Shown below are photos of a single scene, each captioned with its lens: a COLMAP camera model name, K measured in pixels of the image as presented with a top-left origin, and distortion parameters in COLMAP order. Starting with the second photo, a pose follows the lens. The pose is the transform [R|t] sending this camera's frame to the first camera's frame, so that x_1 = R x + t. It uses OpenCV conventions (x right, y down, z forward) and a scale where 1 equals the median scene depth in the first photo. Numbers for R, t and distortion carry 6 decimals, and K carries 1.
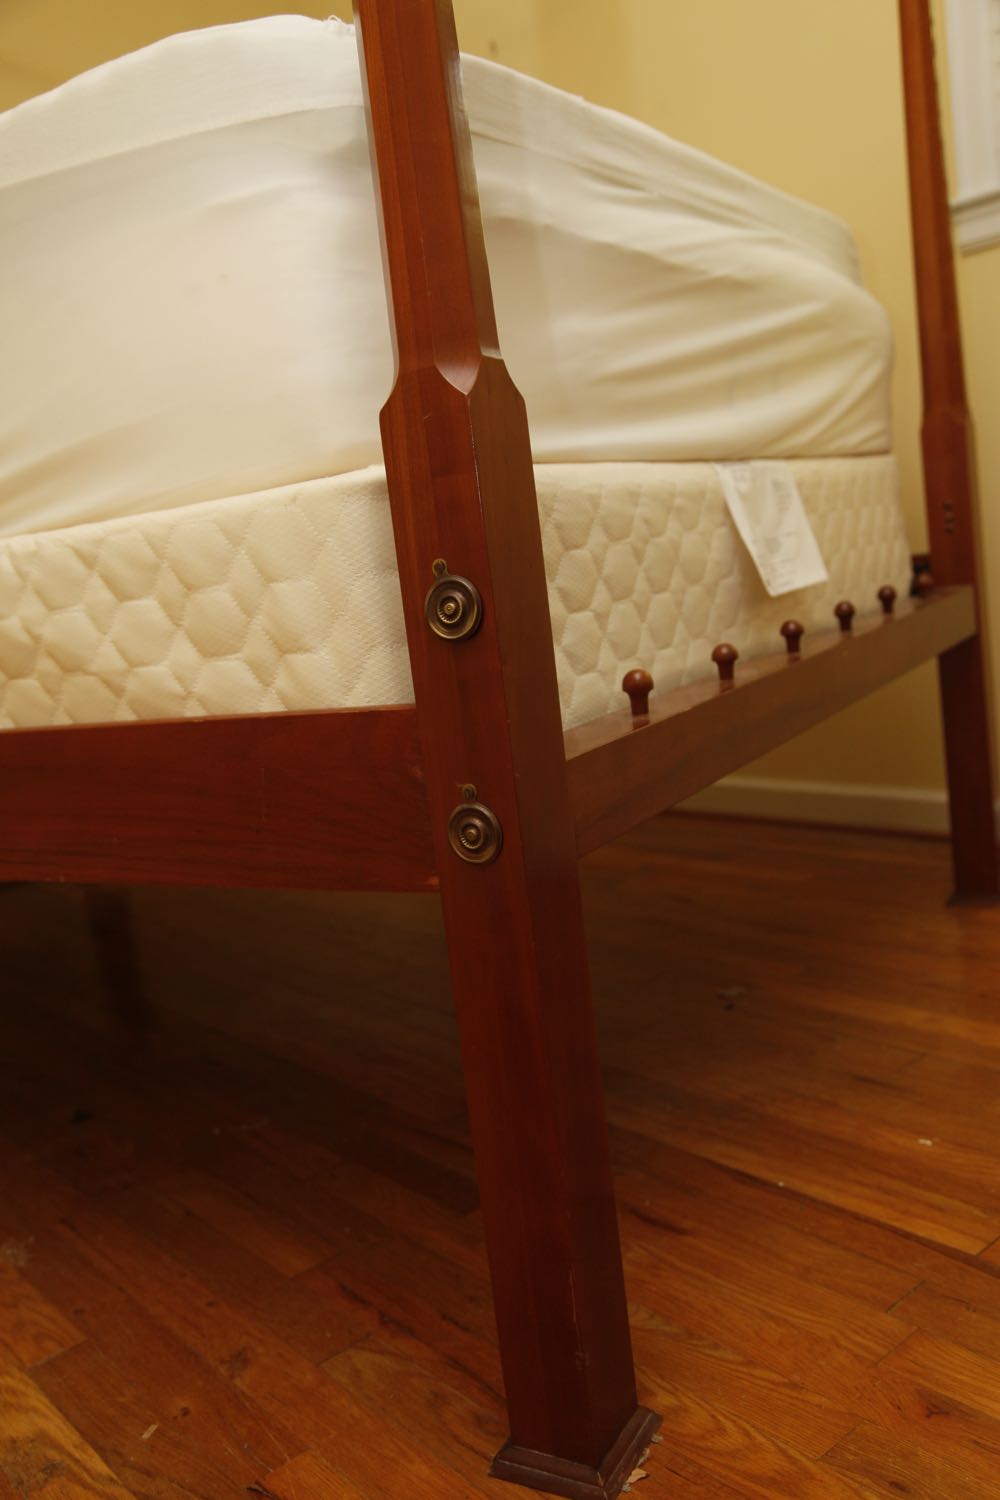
lens RADIAL K [[1322.9, 0, 500.0], [0, 1322.9, 750.0], [0, 0, 1]] dist [-0.012593, 0.003381]
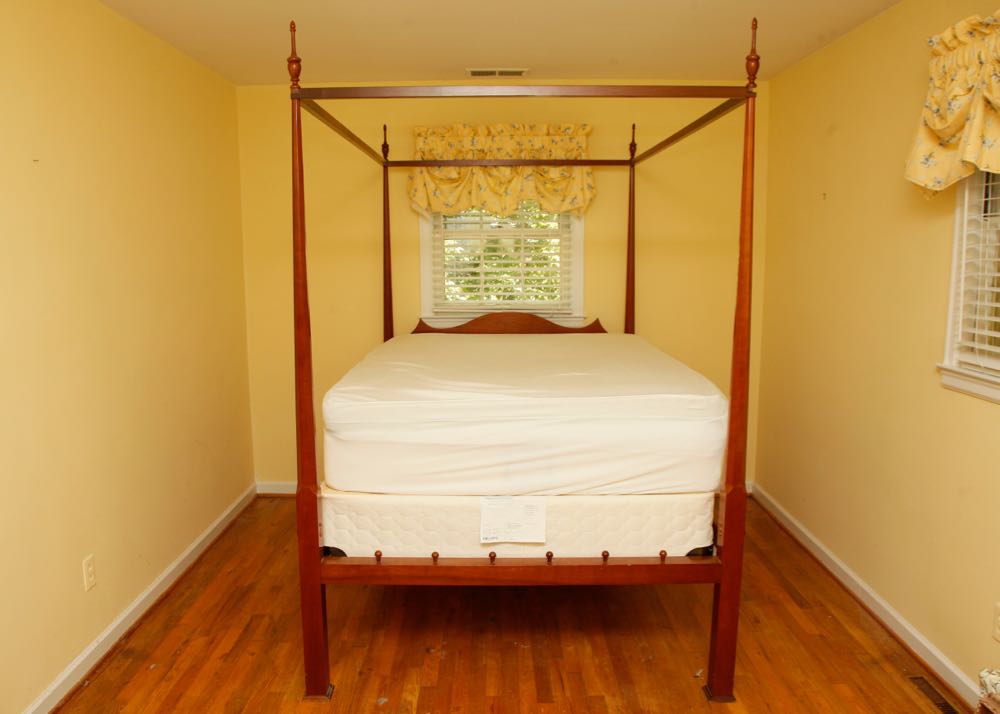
lens RADIAL K [[740.3, 0, 500.0], [0, 740.3, 357.0], [0, 0, 1]] dist [-0.034662, 0.001135]
pose [[0.767646, 0.213144, -0.604391, 0.981951], [-0.188937, 0.976427, 0.104373, -0.806282], [0.612390, 0.034070, 0.789821, -0.688349]]
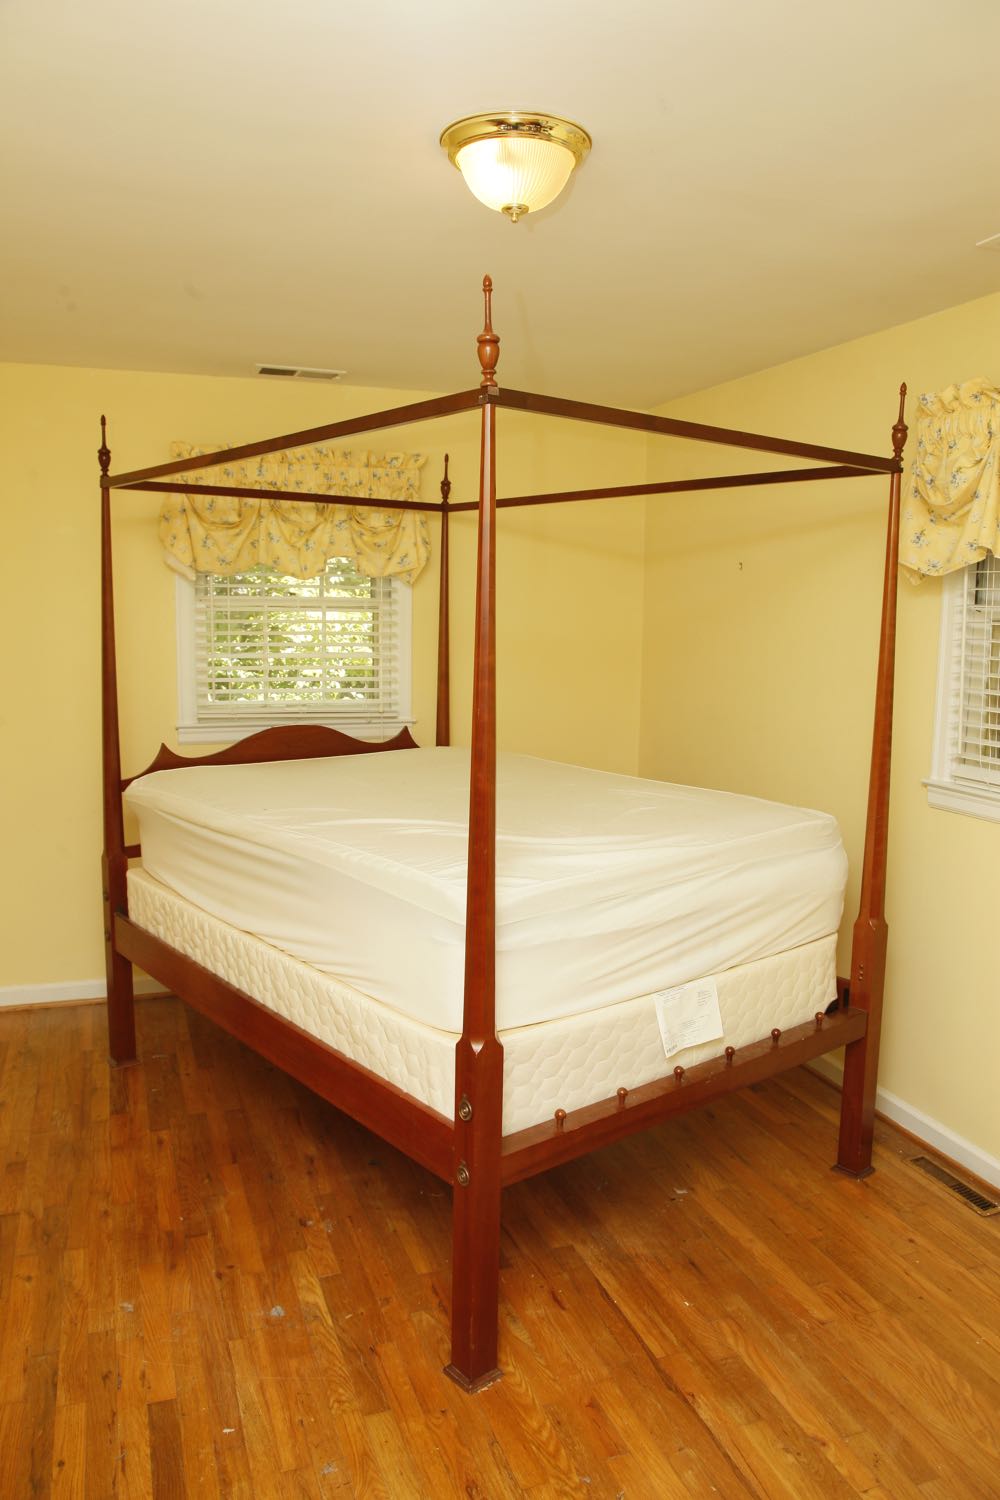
lens RADIAL K [[1091.6, 0, 500.0], [0, 1091.6, 750.0], [0, 0, 1]] dist [-0.131687, 0.165456]
pose [[0.931871, 0.179693, -0.315160, 0.499884], [-0.184445, 0.982729, 0.014948, -0.719435], [0.312403, 0.044201, 0.948921, -1.052724]]
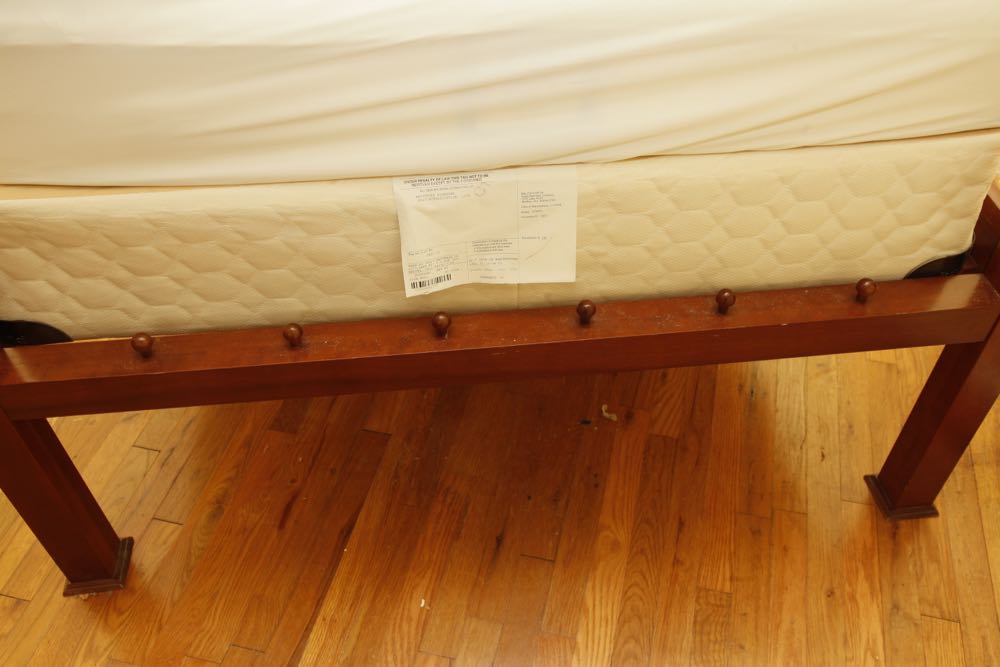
lens RADIAL K [[881.9, 0, 500.0], [0, 881.9, 333.5], [0, 0, 1]] dist [-0.012593, 0.003381]
pose [[0.593174, 0.653902, -0.469635, 0.771172], [-0.182292, 0.677284, 0.712781, -0.806802], [0.784165, -0.337192, 0.520948, 0.732922]]
